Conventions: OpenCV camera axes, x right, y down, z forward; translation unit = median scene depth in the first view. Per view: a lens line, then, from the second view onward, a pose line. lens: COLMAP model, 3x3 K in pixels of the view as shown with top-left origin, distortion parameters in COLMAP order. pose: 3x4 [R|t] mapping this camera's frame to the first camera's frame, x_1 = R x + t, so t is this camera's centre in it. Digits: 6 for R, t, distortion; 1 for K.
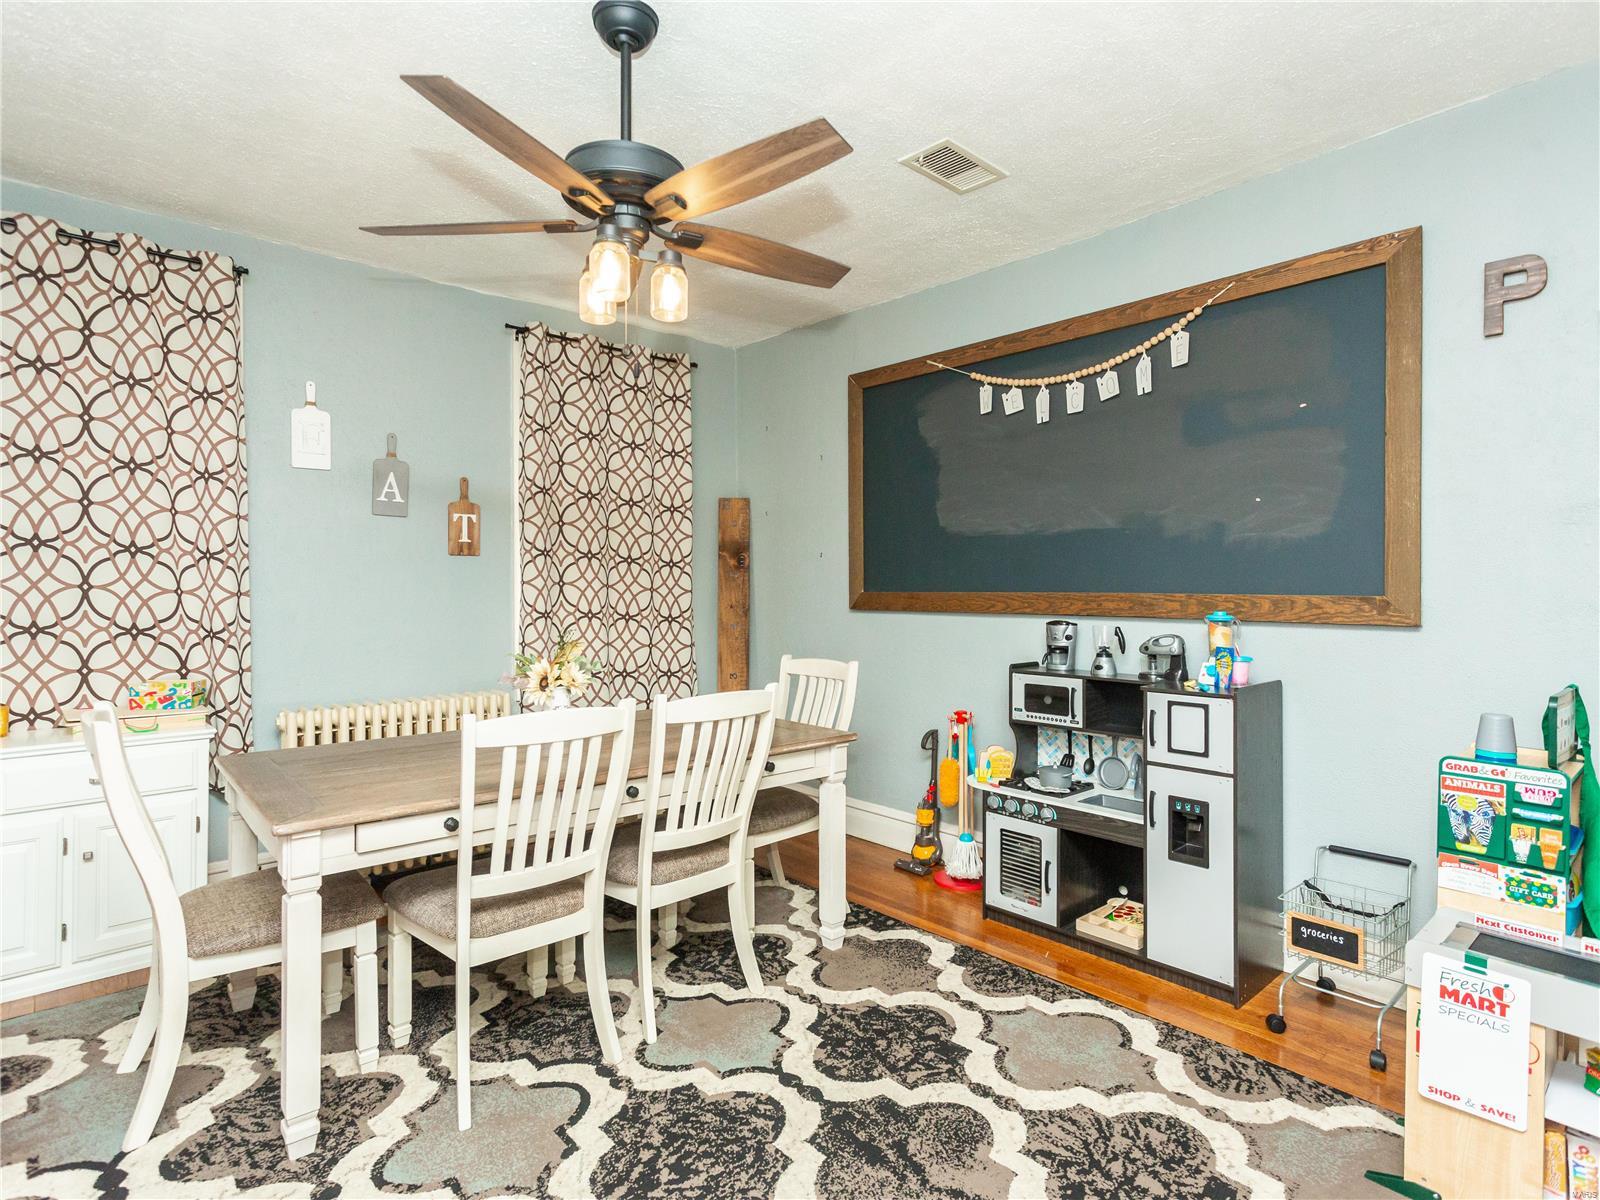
lens RADIAL K [[843.6, 0, 788.0], [0, 843.6, 585.6], [0, 0, 1]] dist [0.000063, 0.006394]
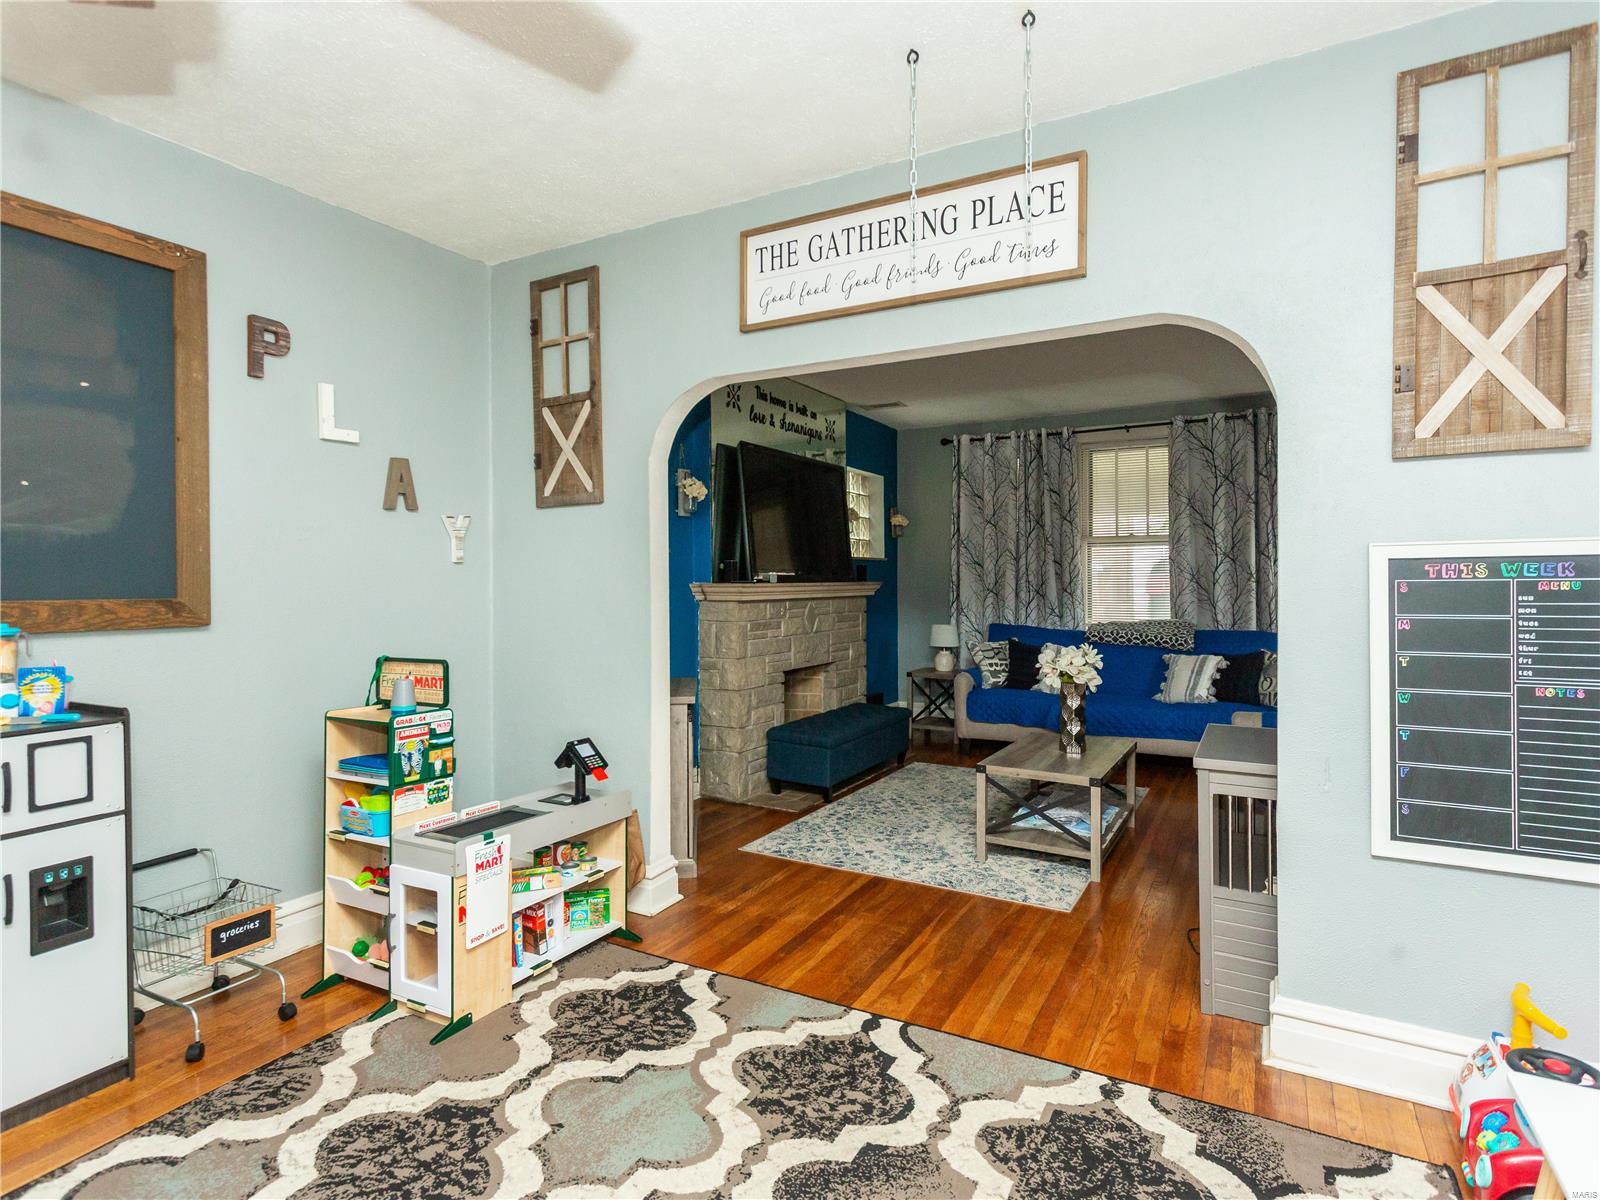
lens RADIAL K [[843.6, 0, 789.9], [0, 843.6, 585.5], [0, 0, 1]] dist [0.000063, 0.006394]
pose [[-0.329667, -0.003641, 0.944090, -0.484308], [0.007139, 0.999954, 0.006349, -0.003933], [-0.944070, 0.008833, -0.329626, 0.619315]]
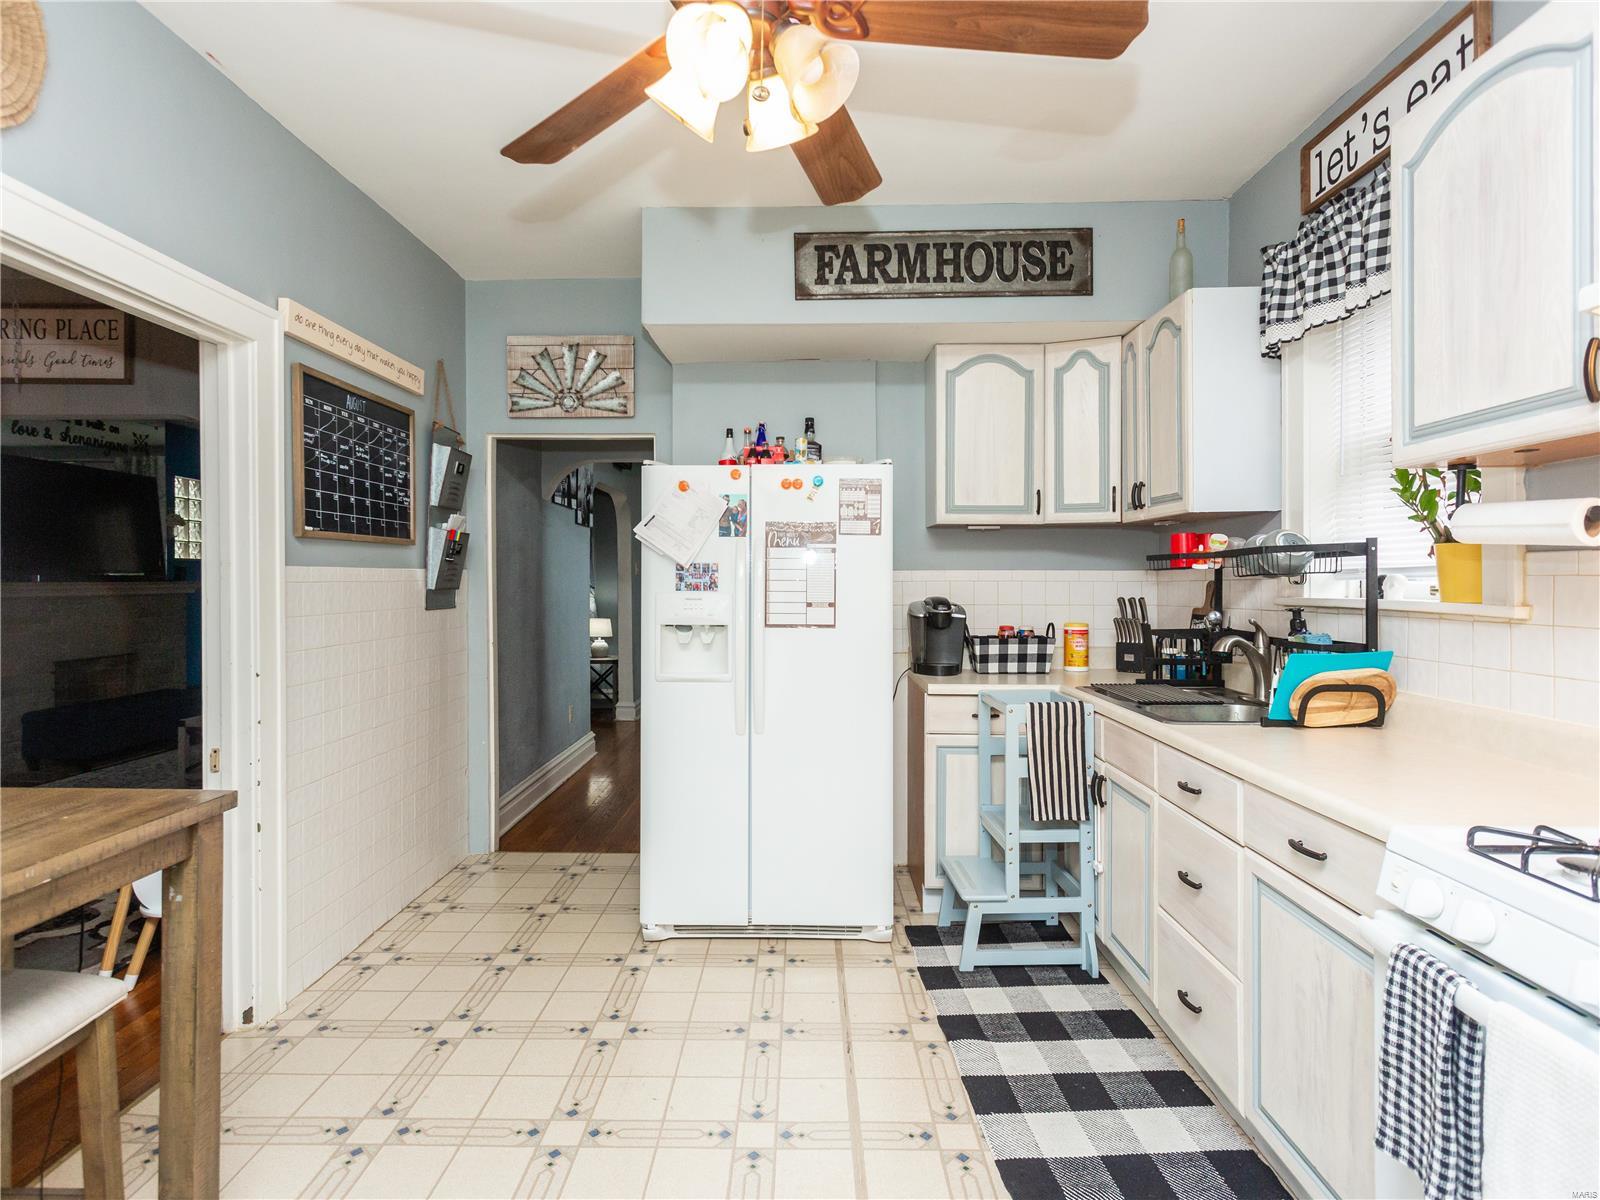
lens RADIAL K [[843.6, 0, 788.9], [0, 843.6, 591.1], [0, 0, 1]] dist [0.000063, 0.006394]
pose [[-0.740790, -0.008407, 0.671684, -1.524072], [0.003909, 0.999851, 0.016826, -0.003183], [-0.671725, 0.015090, -0.740647, 0.324538]]
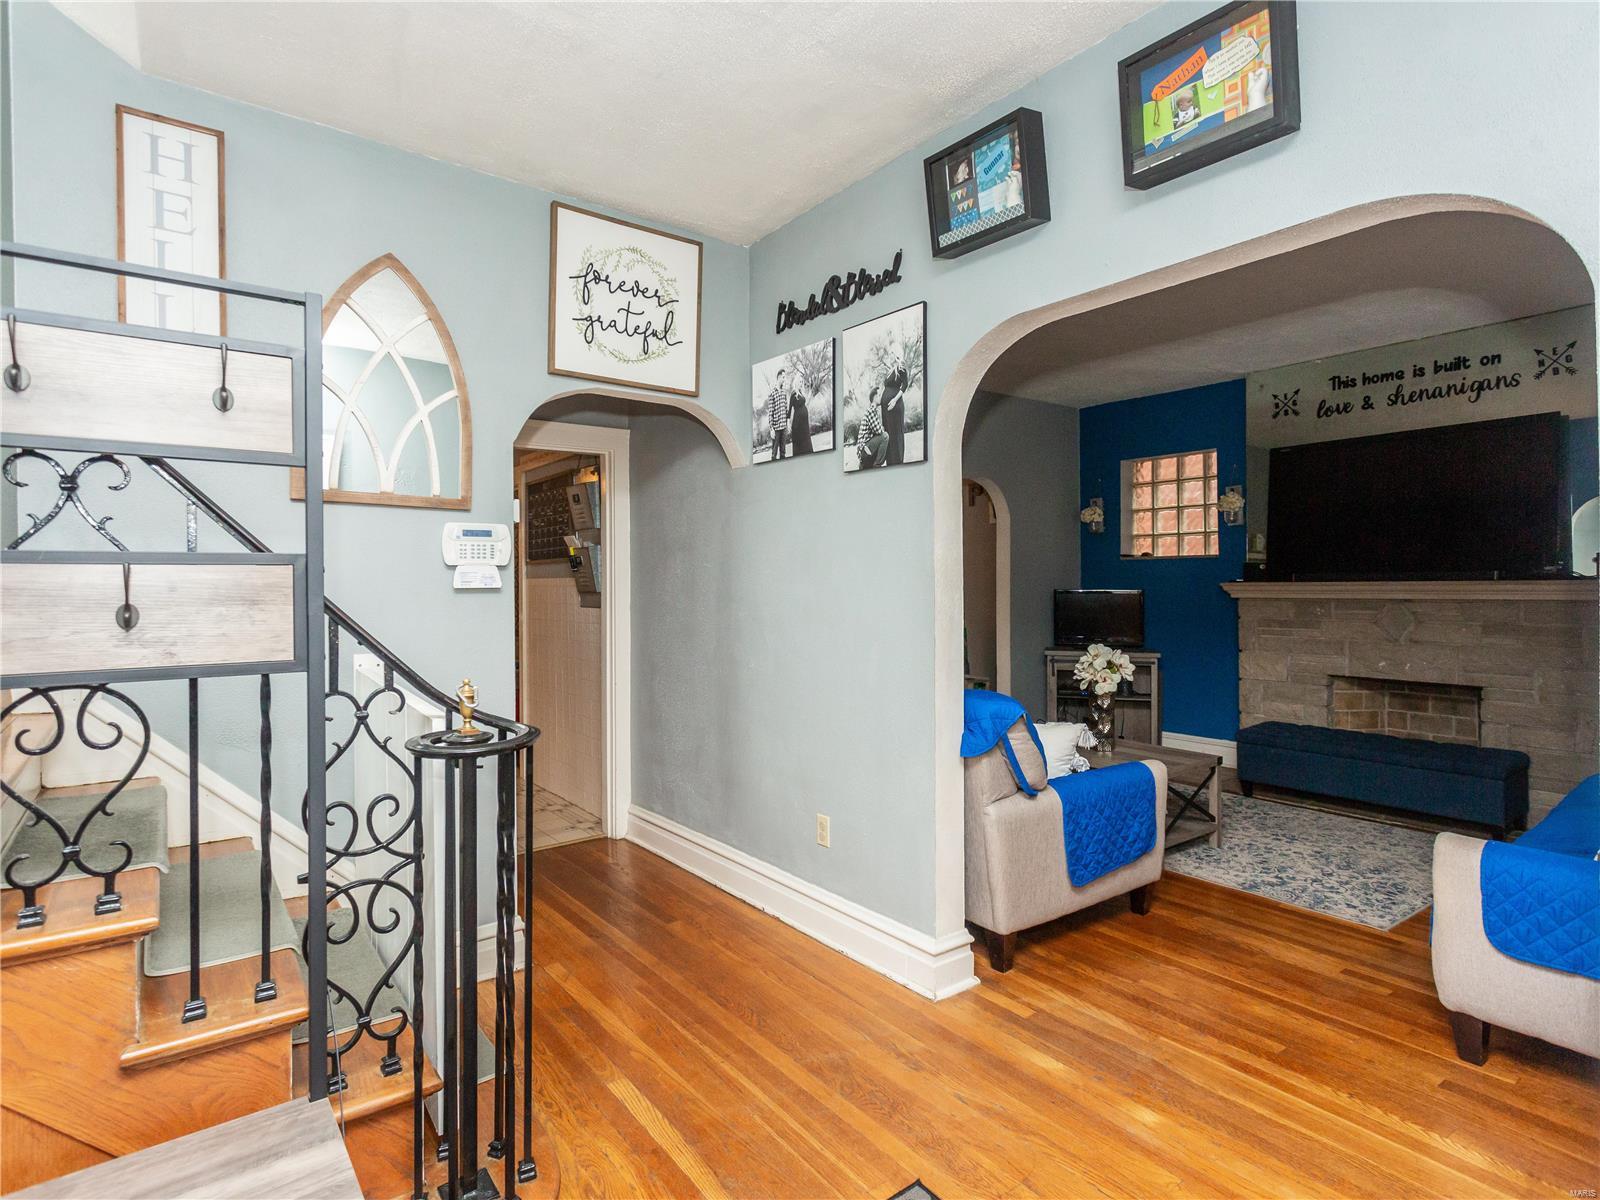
lens RADIAL K [[843.6, 0, 793.4], [0, 843.6, 588.7], [0, 0, 1]] dist [0.000063, 0.006394]
pose [[0.997048, -0.004584, -0.076646, 0.363472], [0.004683, 0.999988, 0.001106, 0.009729], [0.076640, -0.001462, 0.997058, -2.033526]]
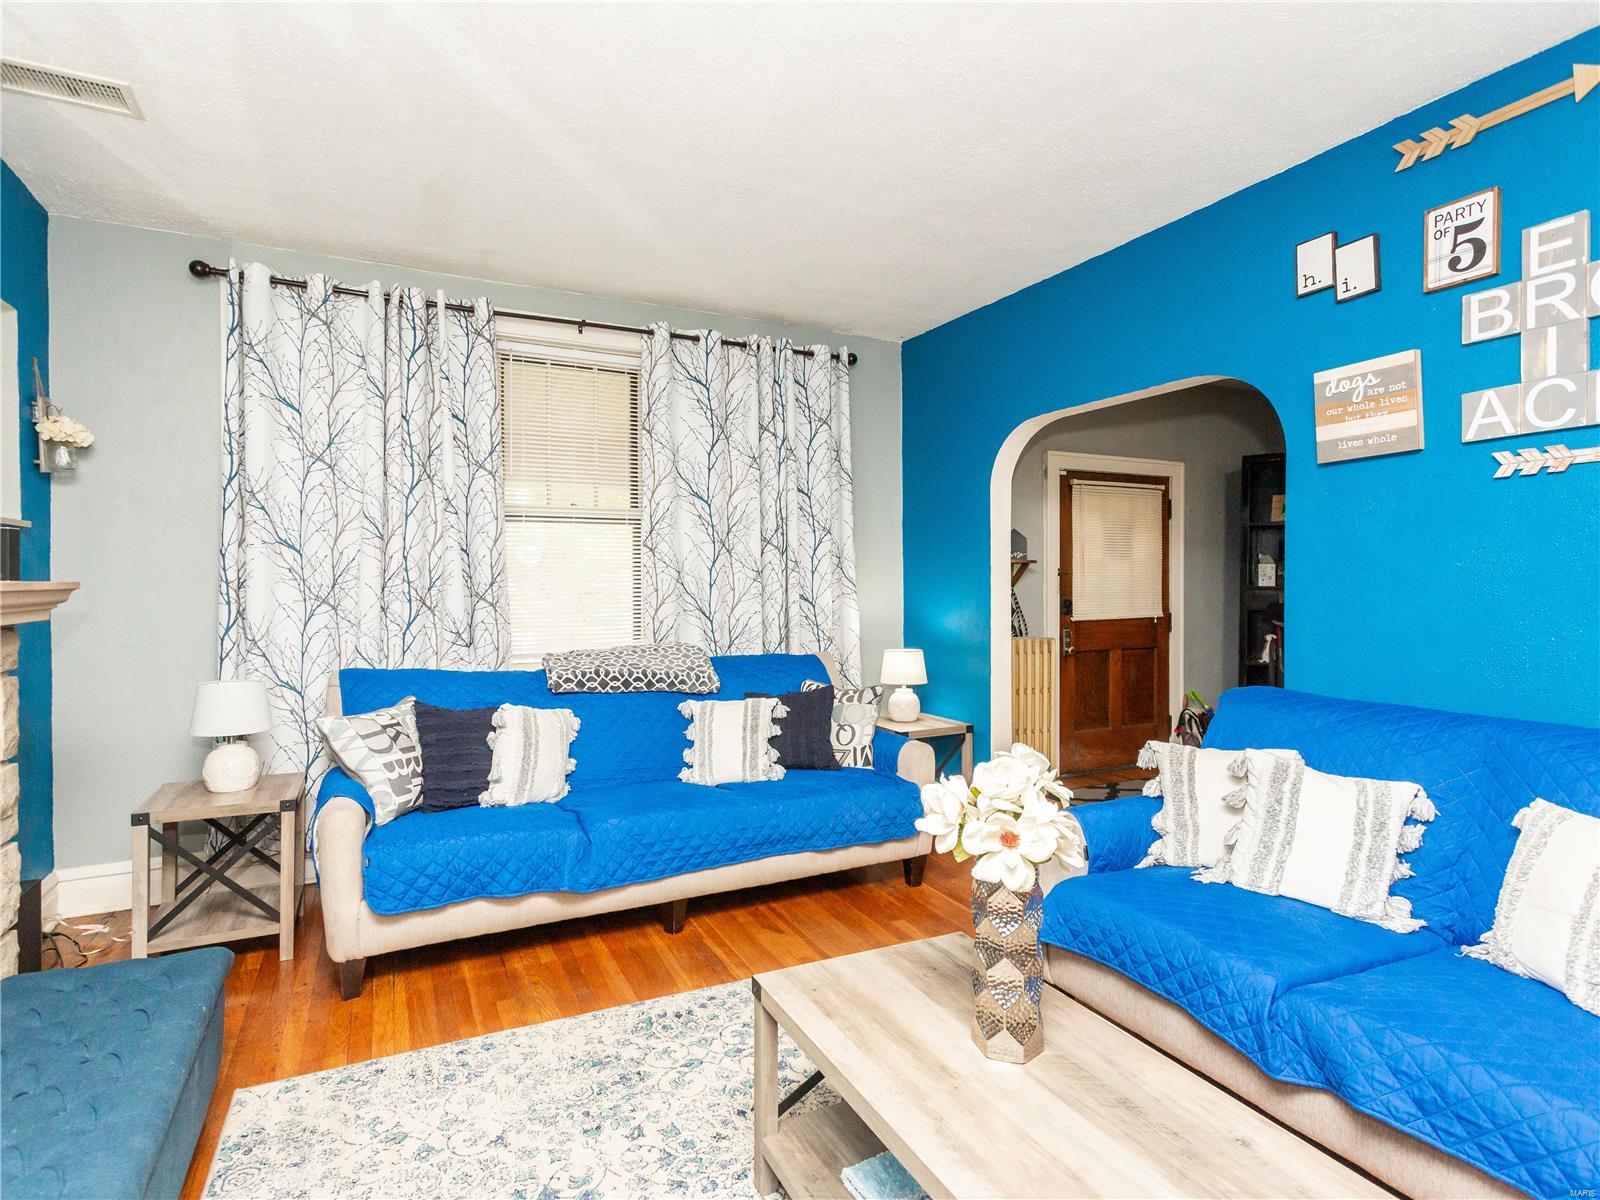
lens RADIAL K [[843.6, 0, 786.3], [0, 843.6, 588.0], [0, 0, 1]] dist [0.000063, 0.006394]
pose [[-0.964561, -0.001735, 0.263855, 0.817689], [0.001485, 0.999927, 0.012004, -0.000284], [-0.263856, 0.011970, -0.964488, 0.196303]]
